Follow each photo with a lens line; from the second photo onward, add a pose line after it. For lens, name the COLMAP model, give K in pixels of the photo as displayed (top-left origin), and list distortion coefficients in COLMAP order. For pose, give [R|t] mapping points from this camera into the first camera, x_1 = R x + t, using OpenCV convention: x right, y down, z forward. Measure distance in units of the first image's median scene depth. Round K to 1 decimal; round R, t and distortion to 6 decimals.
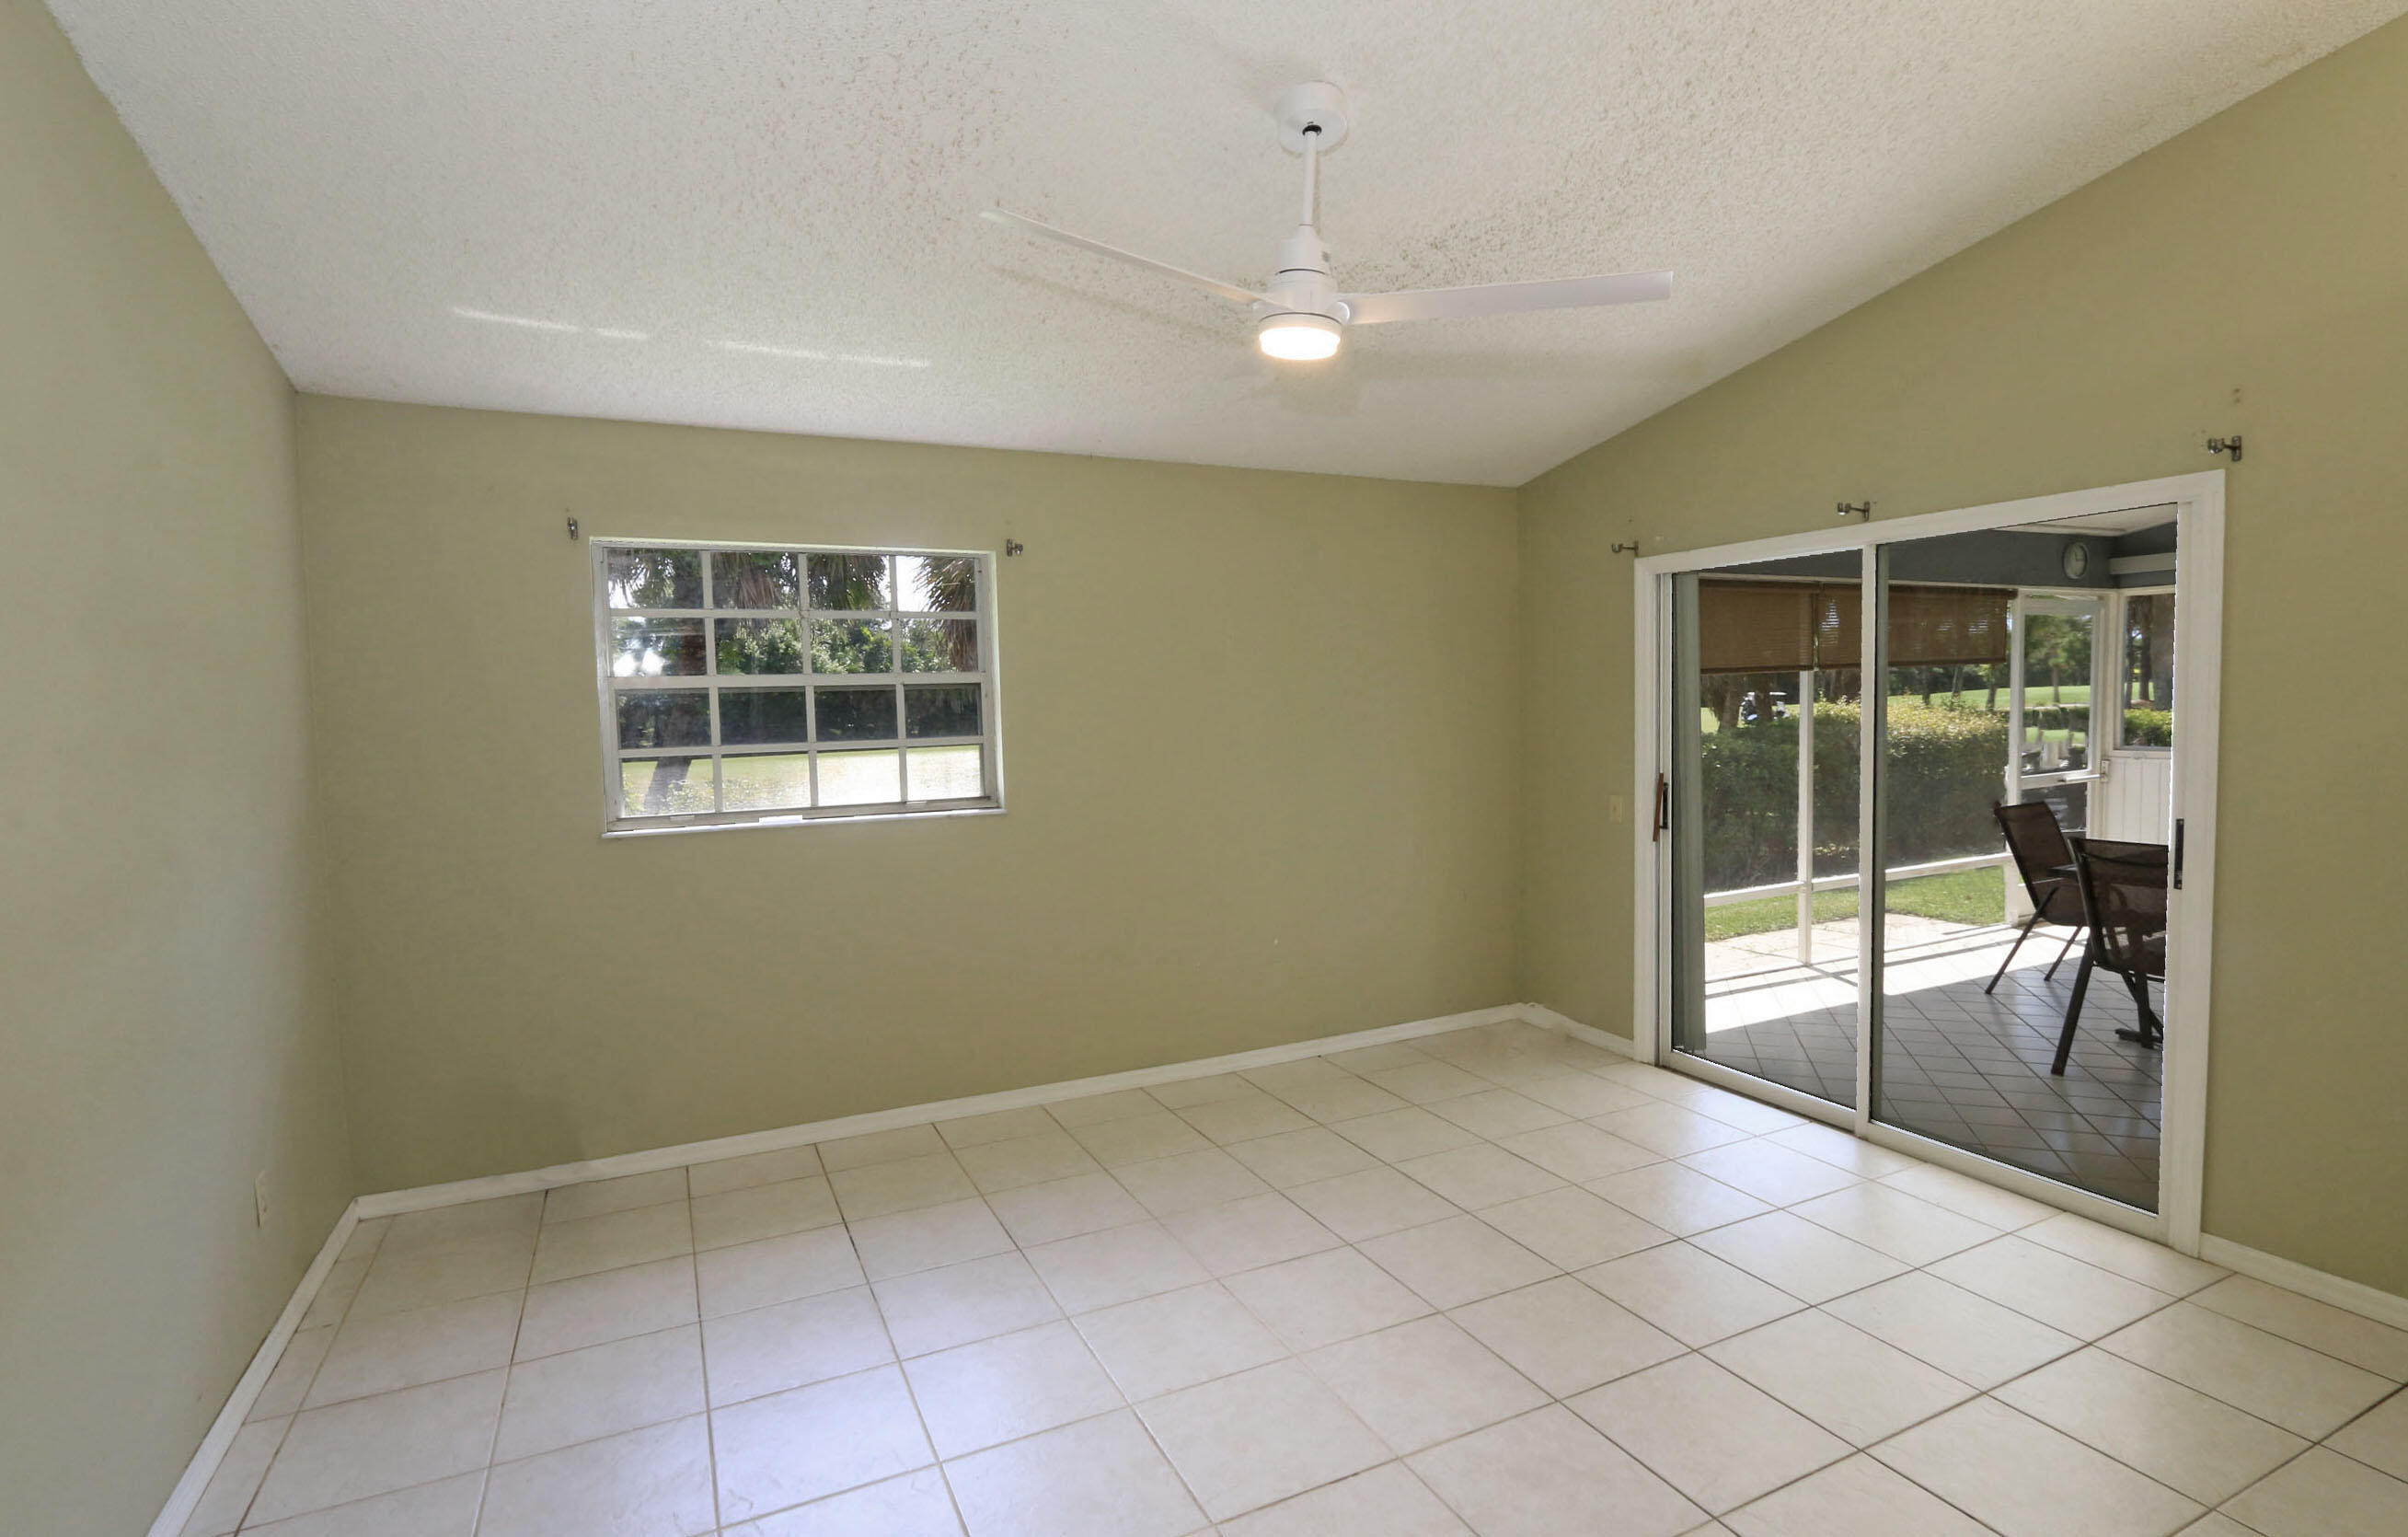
lens RADIAL K [[1165.6, 0, 1213.2], [0, 1165.6, 762.8], [0, 0, 1]] dist [-0.015306, 0.000437]
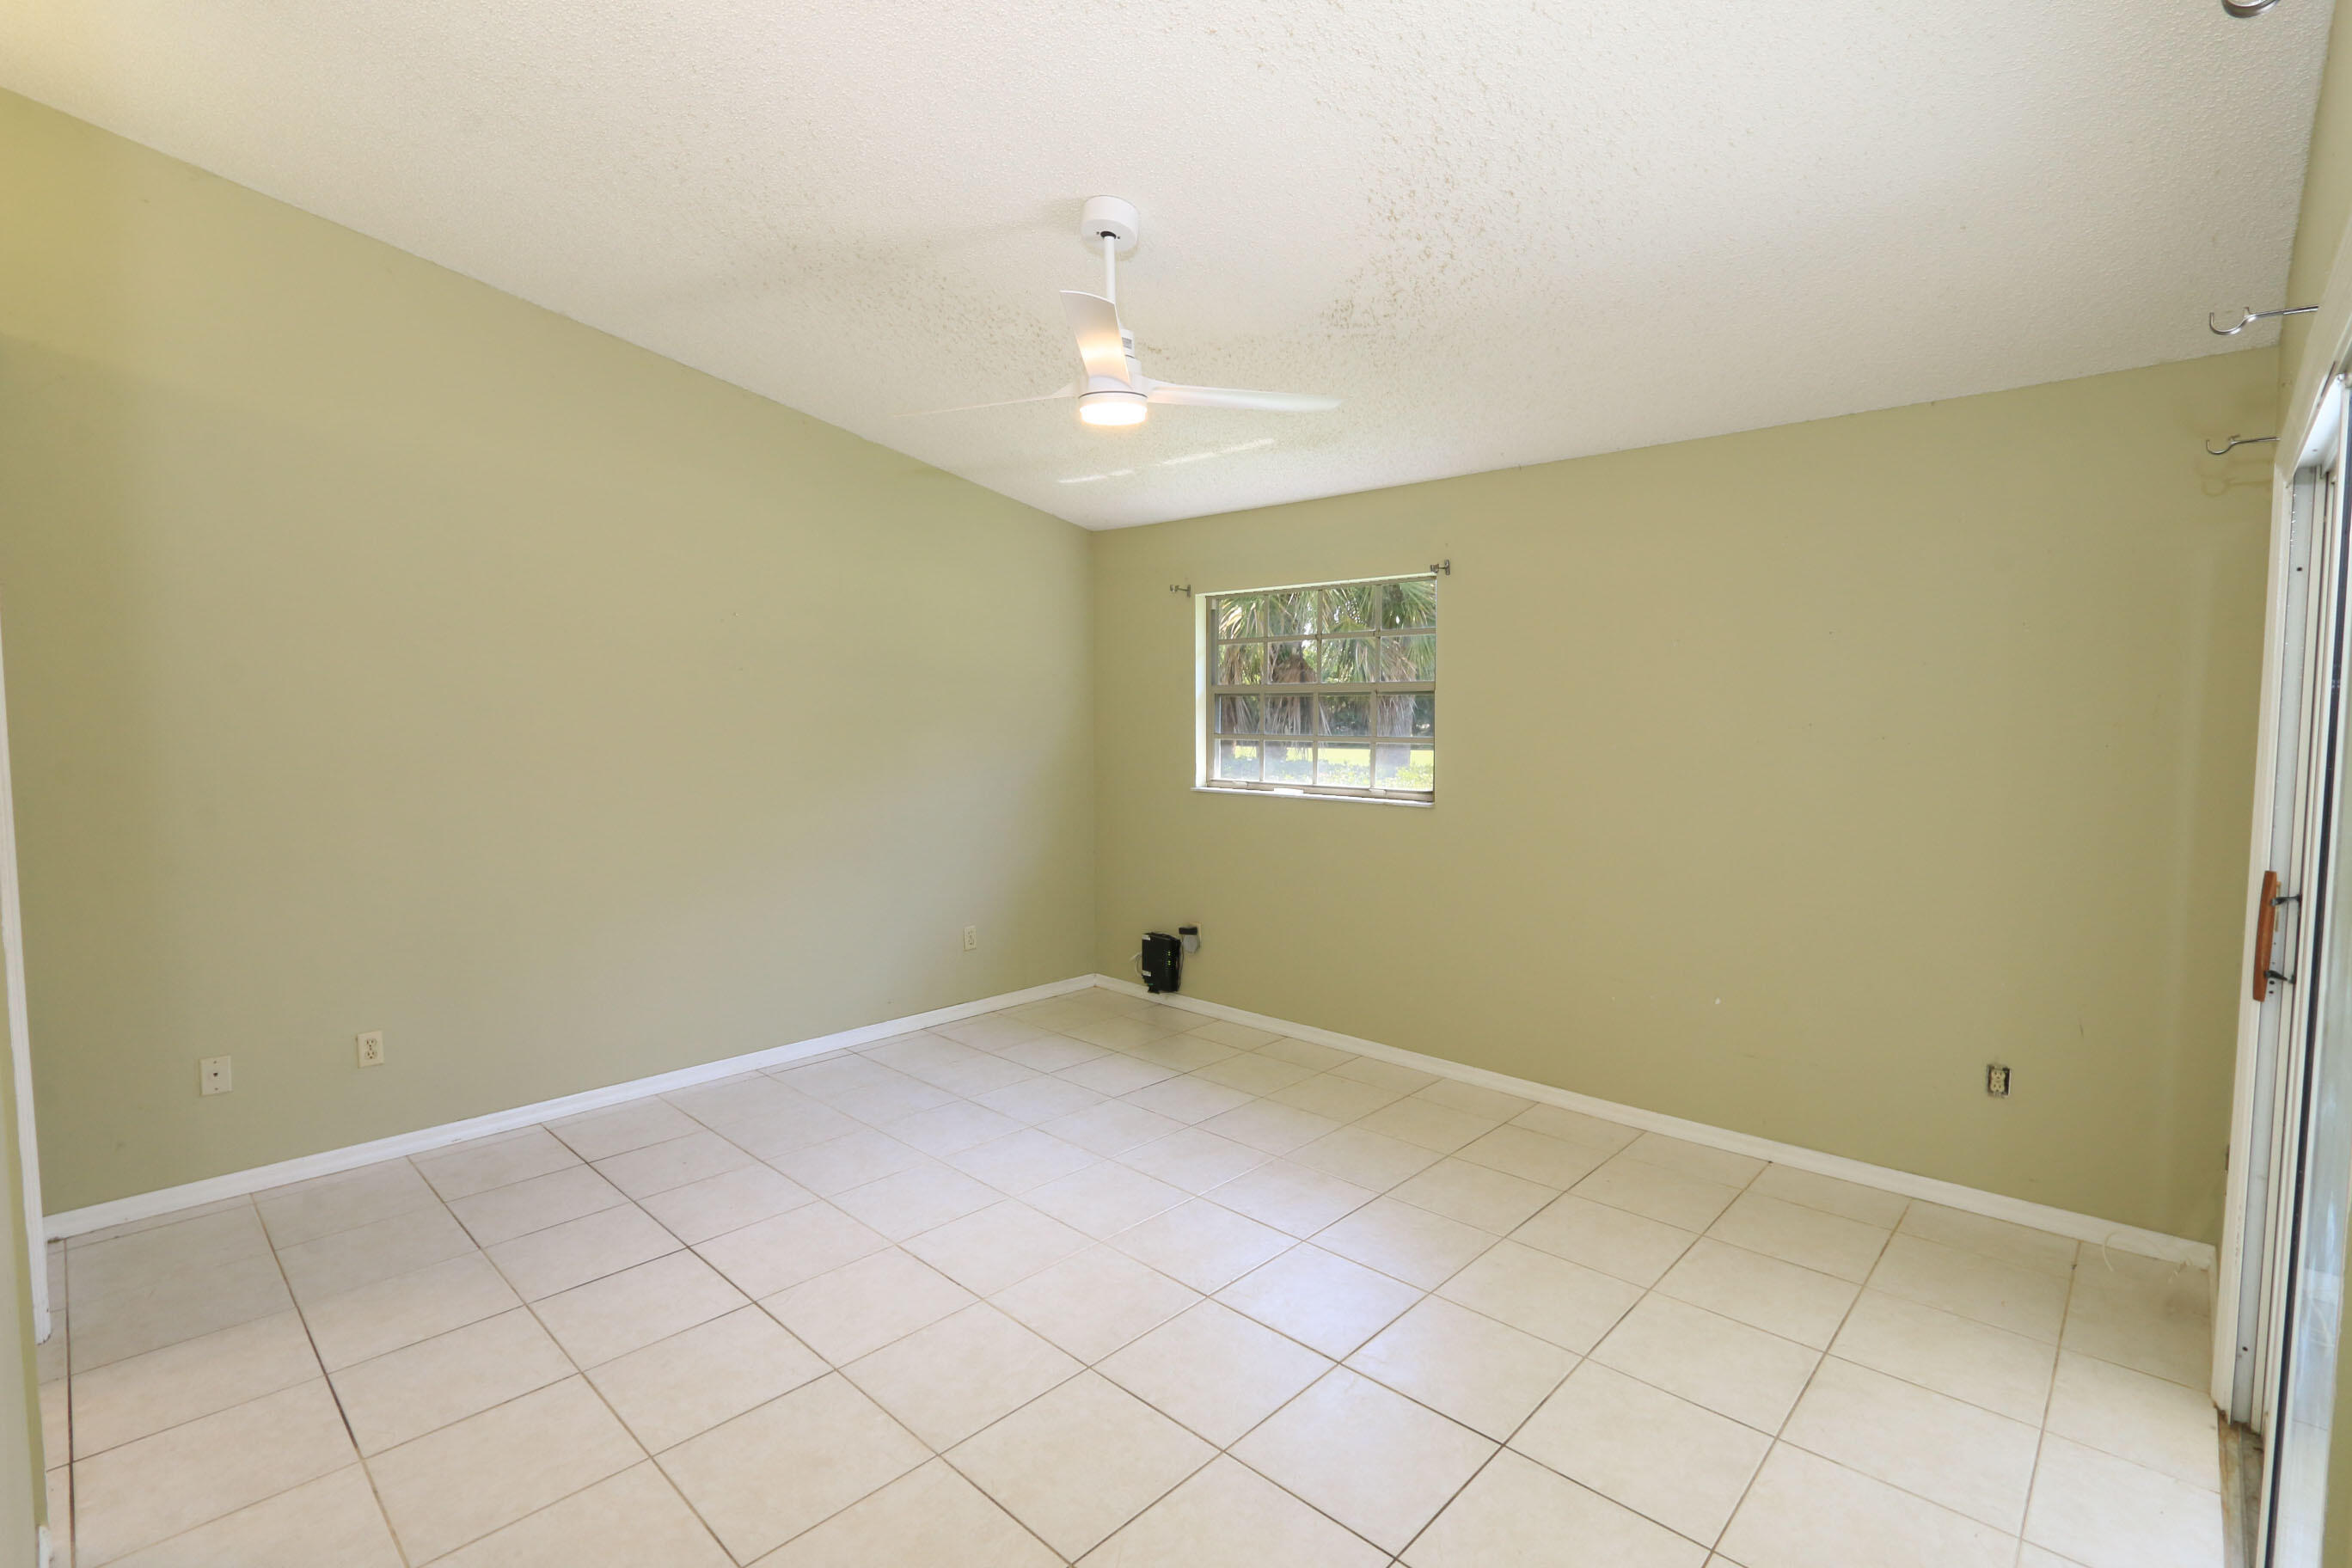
lens RADIAL K [[1071.7, 0, 1185.6], [0, 1071.7, 789.2], [0, 0, 1]] dist [-0.021055, 0.000477]
pose [[0.362103, 0.088472, -0.927930, 0.668524], [-0.065625, 0.995435, 0.069300, -0.029337], [0.929825, 0.035802, 0.366256, 0.394667]]
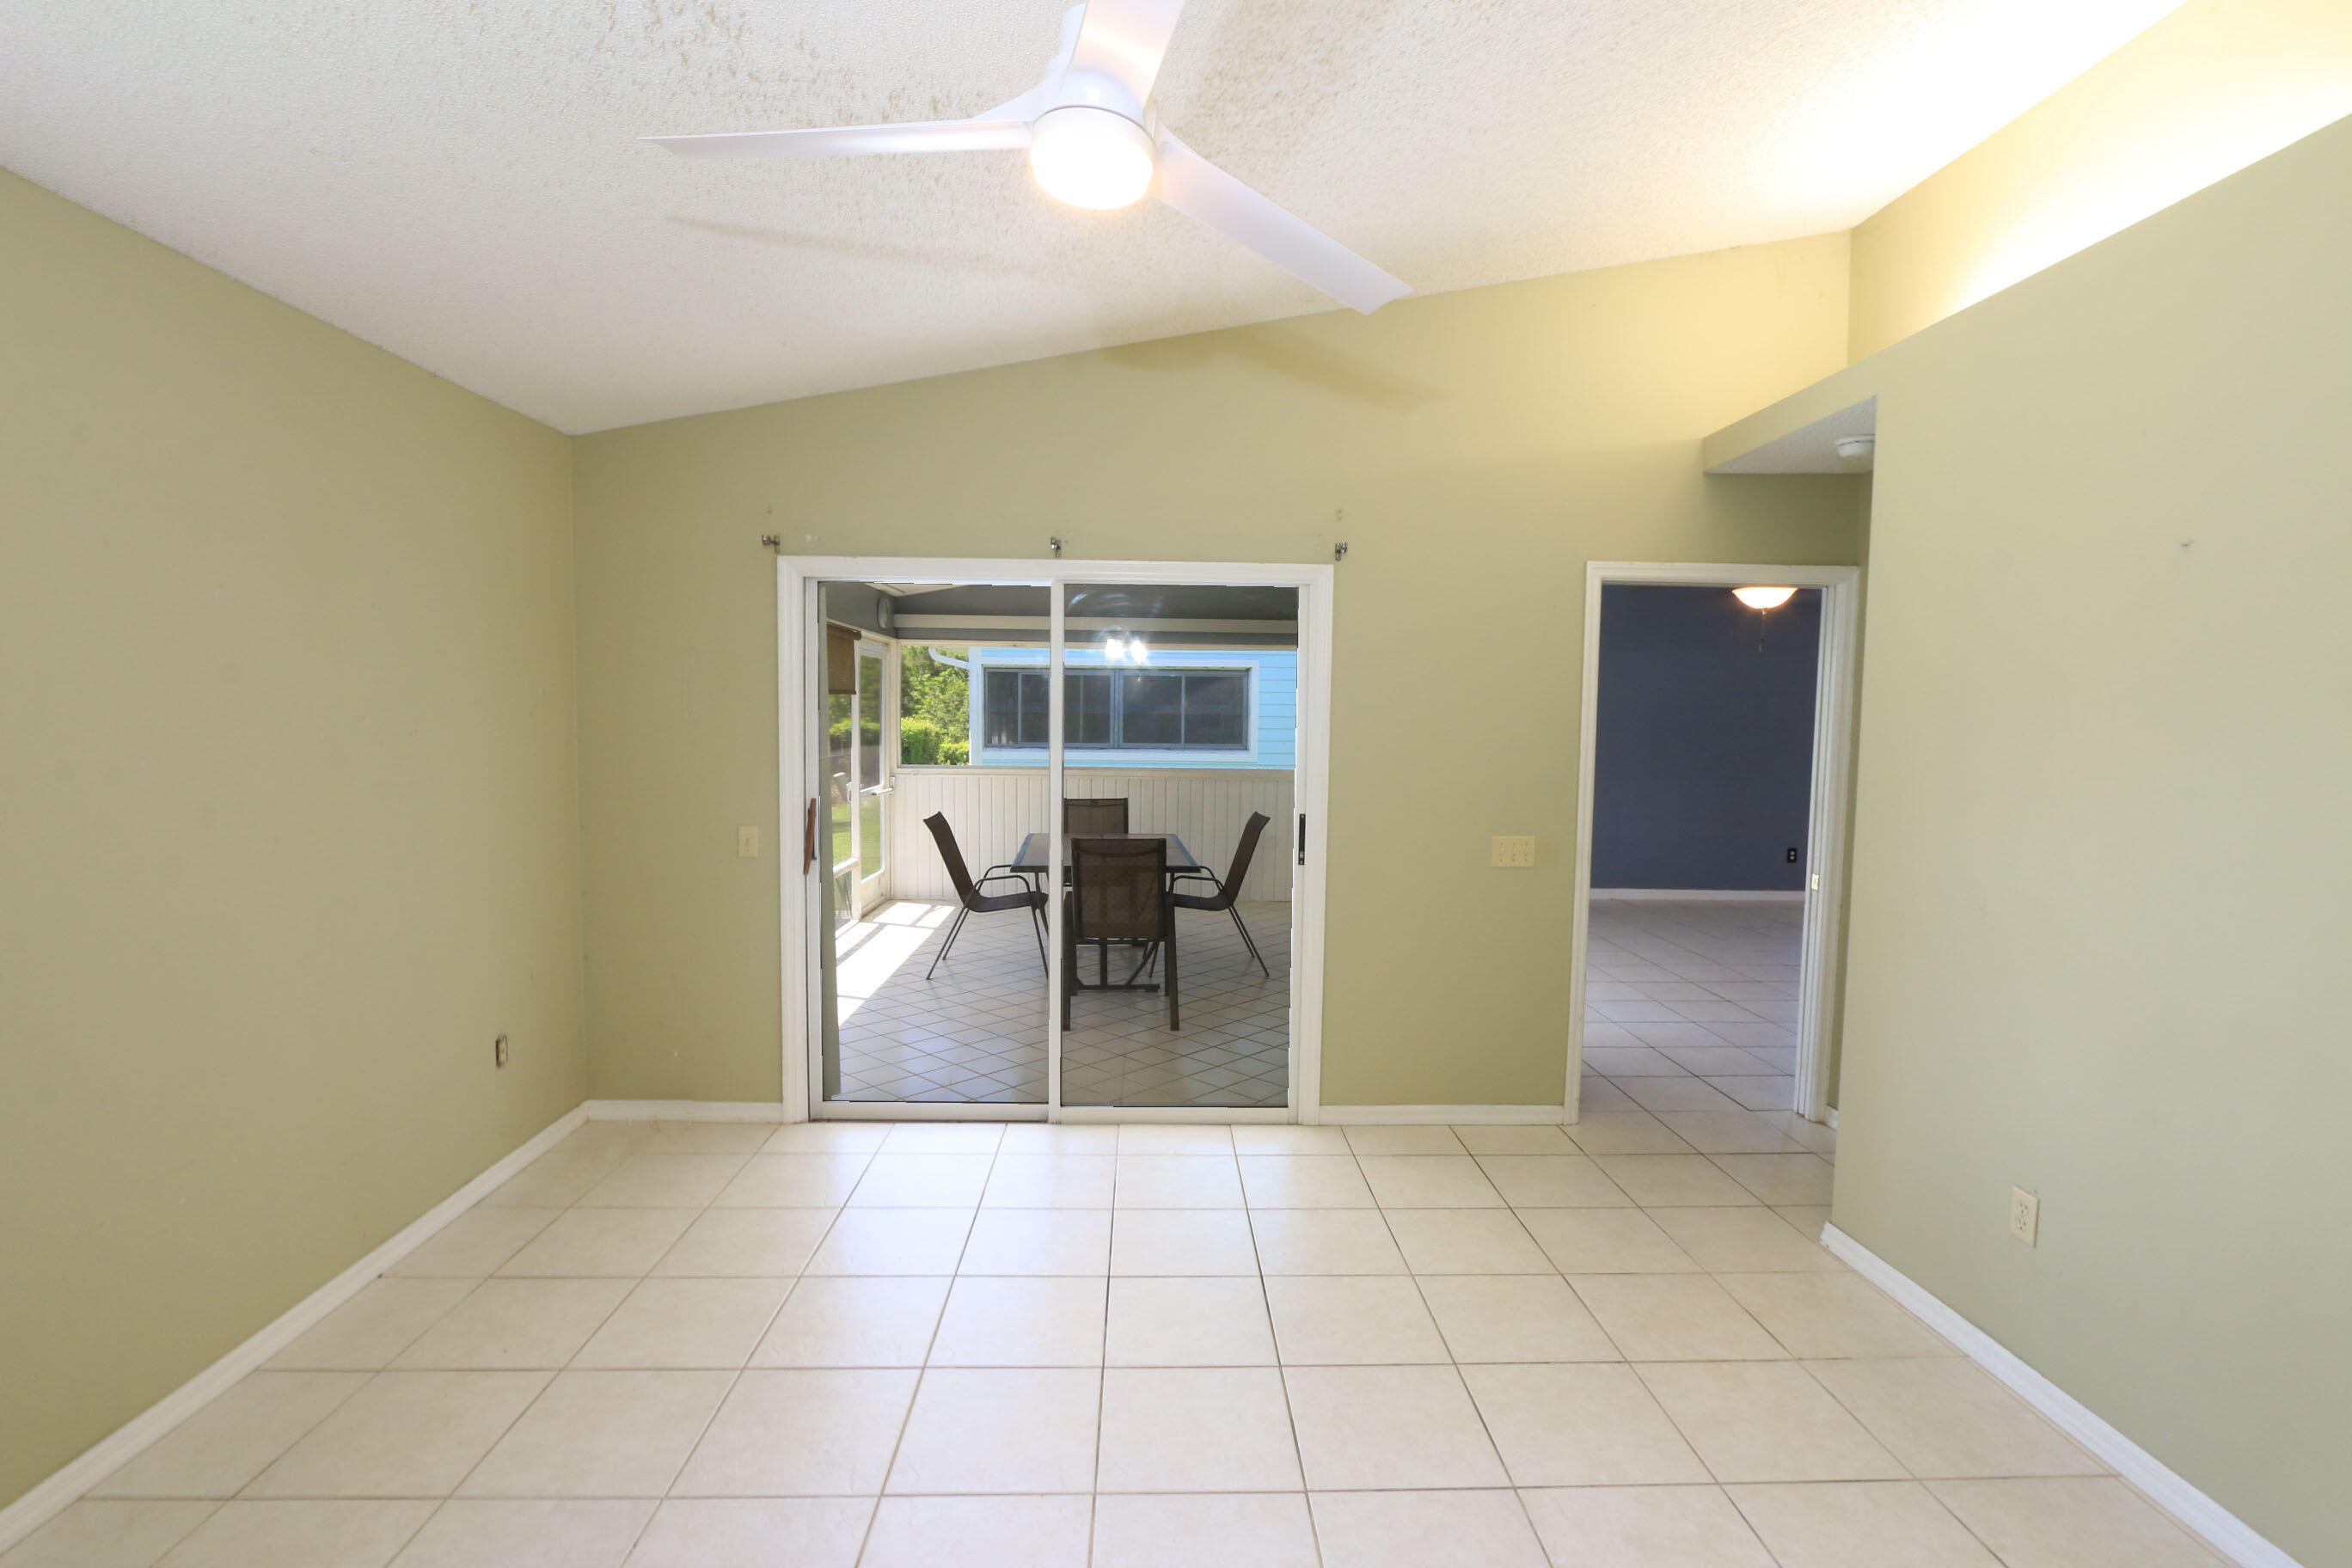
lens RADIAL K [[1071.7, 0, 1185.6], [0, 1071.7, 789.2], [0, 0, 1]] dist [-0.021055, 0.000477]
pose [[0.403040, -0.030698, 0.914667, -0.270284], [0.026959, 0.999402, 0.021662, -0.008487], [-0.914785, 0.015928, 0.403627, 0.423322]]
